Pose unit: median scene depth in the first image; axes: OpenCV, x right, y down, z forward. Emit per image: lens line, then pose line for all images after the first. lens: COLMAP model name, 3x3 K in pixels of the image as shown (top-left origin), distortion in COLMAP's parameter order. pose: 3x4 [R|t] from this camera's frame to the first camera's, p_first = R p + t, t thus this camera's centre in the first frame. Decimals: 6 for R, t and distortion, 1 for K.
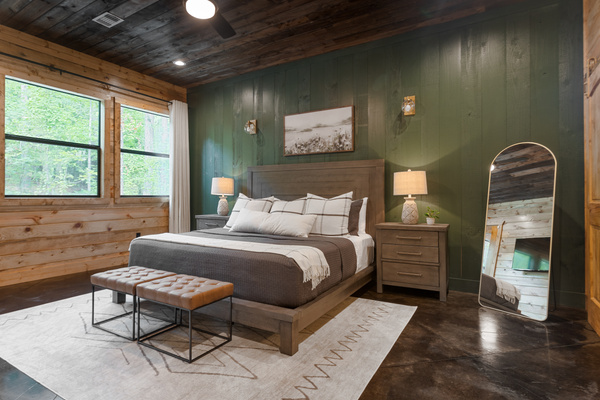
lens RADIAL K [[323.6, 0, 299.8], [0, 323.6, 198.7], [0, 0, 1]] dist [-0.007772, -0.000275]
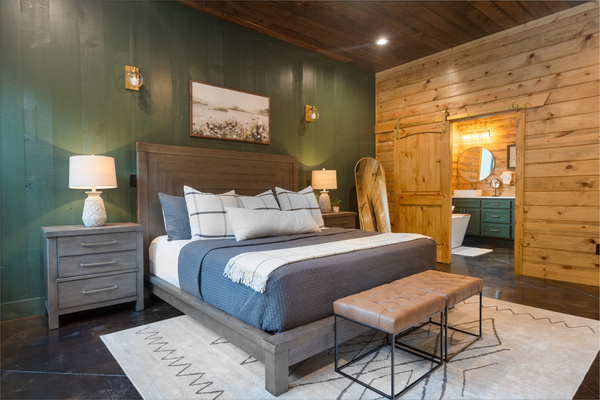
lens RADIAL K [[347.4, 0, 298.8], [0, 347.4, 198.4], [0, 0, 1]] dist [0.017776, -0.000029]
pose [[0.313506, -0.024442, 0.949272, -0.783632], [0.010336, 0.999697, 0.022327, -0.006066], [-0.949530, 0.002812, 0.313663, 0.564614]]
